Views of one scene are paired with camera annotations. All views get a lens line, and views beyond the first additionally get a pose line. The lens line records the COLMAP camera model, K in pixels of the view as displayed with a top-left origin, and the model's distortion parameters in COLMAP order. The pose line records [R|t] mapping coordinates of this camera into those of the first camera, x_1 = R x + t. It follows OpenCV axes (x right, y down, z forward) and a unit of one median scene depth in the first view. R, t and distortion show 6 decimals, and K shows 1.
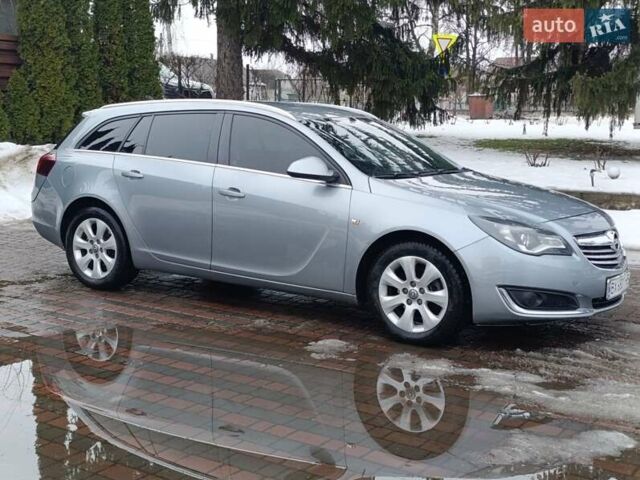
lens RADIAL K [[897.6, 0, 320.0], [0, 897.6, 240.0], [0, 0, 1]] dist [0.046238, -0.054866]
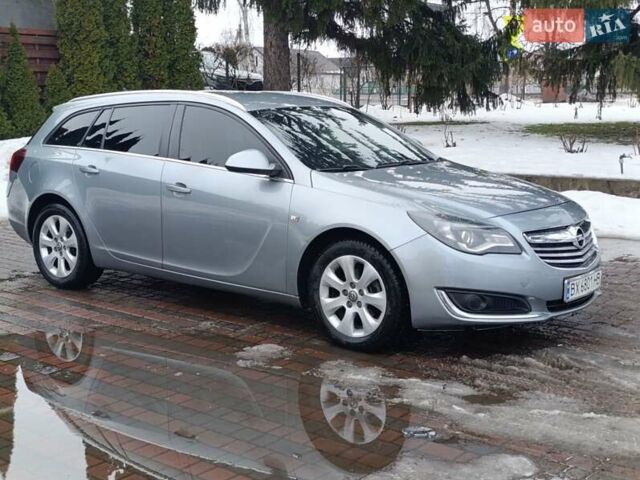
lens RADIAL K [[897.6, 0, 320.0], [0, 897.6, 240.0], [0, 0, 1]] dist [0.046238, -0.054866]
pose [[0.995375, -0.006366, -0.095860, 0.142608], [0.007638, 0.999887, 0.012911, -0.008918], [0.095767, -0.013583, 0.995311, 0.065322]]
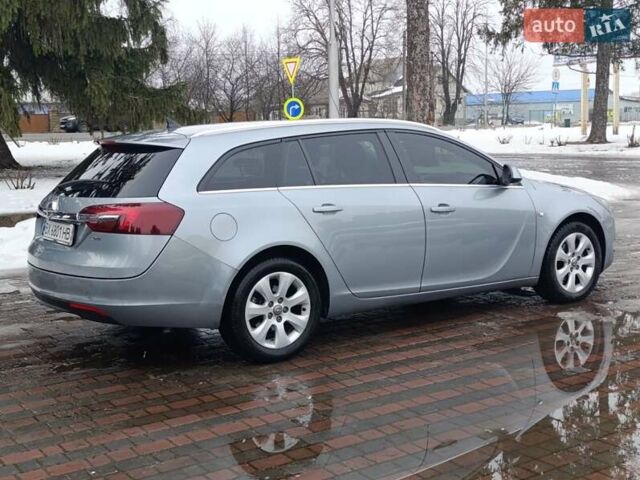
lens RADIAL K [[897.6, 0, 320.0], [0, 897.6, 240.0], [0, 0, 1]] dist [0.046238, -0.054866]
pose [[0.354238, -0.142047, 0.924304, -1.091319], [0.163562, 0.982572, 0.088317, -0.130669], [-0.920740, 0.119896, 0.371298, 0.762276]]
